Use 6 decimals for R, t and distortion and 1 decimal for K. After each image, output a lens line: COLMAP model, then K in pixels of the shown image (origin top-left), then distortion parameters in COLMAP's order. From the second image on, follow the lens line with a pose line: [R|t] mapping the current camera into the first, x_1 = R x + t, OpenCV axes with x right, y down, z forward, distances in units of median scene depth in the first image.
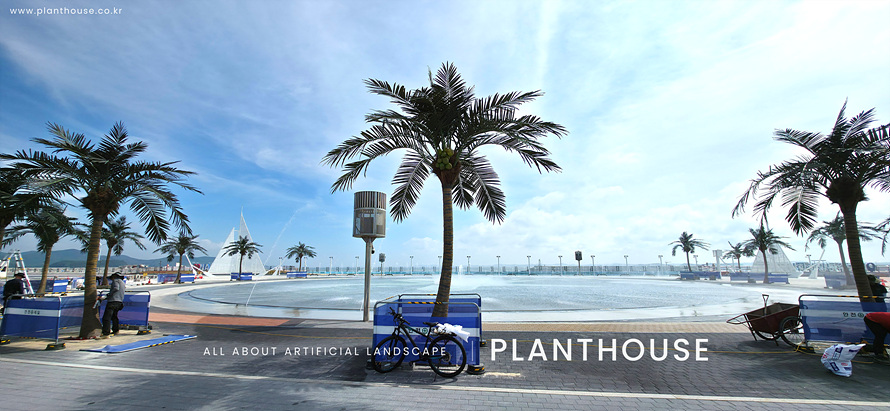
lens RADIAL K [[338.9, 0, 445.0], [0, 338.9, 205.5], [0, 0, 1]] dist [0.001222, 0.000109]
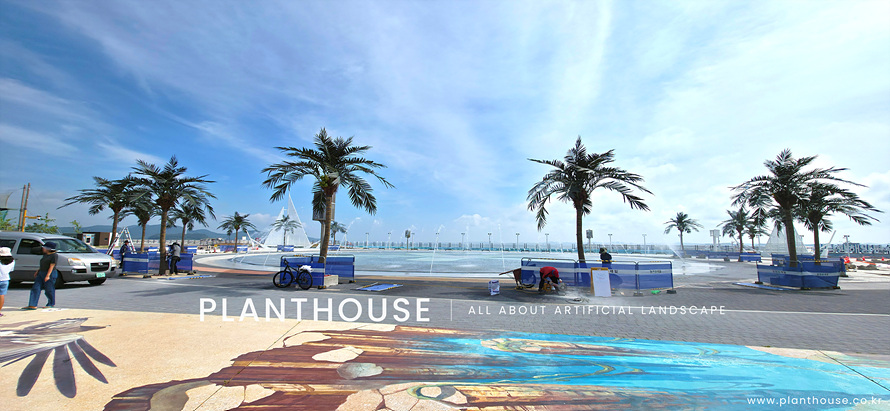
lens RADIAL K [[342.6, 0, 453.7], [0, 342.6, 203.4], [0, 0, 1]] dist [0.000591, -0.000046]
pose [[0.991854, -0.001387, -0.127375, 0.183525], [0.009358, 0.998032, 0.062004, -0.025381], [0.127039, -0.062691, 0.989915, -0.151302]]
